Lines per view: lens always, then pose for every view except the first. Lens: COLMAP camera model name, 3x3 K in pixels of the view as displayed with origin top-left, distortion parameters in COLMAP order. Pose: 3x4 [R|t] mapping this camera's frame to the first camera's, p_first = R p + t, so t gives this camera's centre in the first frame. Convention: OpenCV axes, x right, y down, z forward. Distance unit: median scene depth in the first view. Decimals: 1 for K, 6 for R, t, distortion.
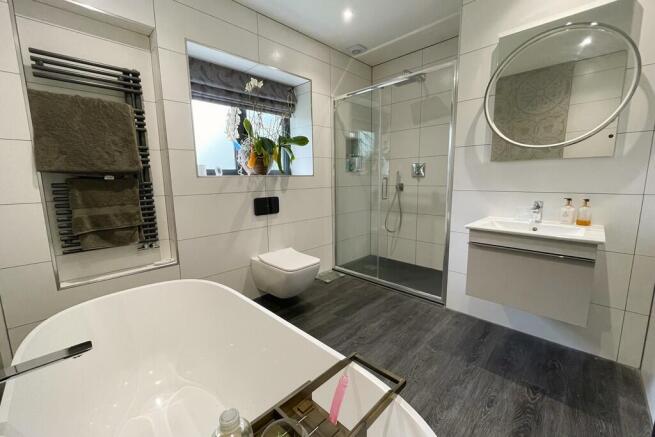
lens RADIAL K [[268.5, 0, 327.5], [0, 268.5, 218.5], [0, 0, 1]] dist [0.000089, -0.000078]
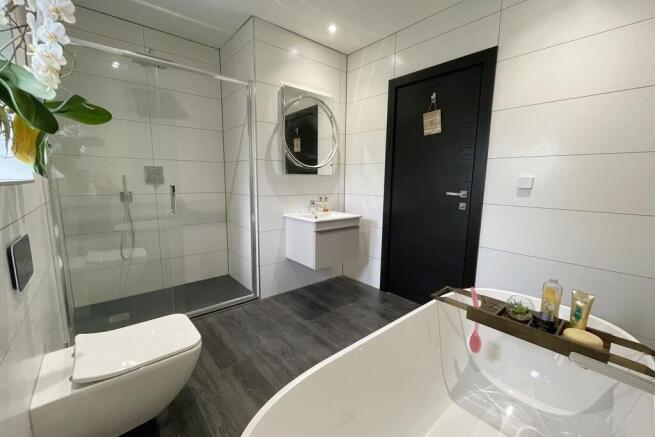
lens RADIAL K [[268.5, 0, 327.5], [0, 268.5, 218.5], [0, 0, 1]] dist [0.000089, -0.000078]
pose [[0.085788, -0.128186, 0.988033, -0.713410], [0.136236, 0.983883, 0.115819, -0.114328], [-0.986955, 0.124669, 0.101869, 0.655479]]
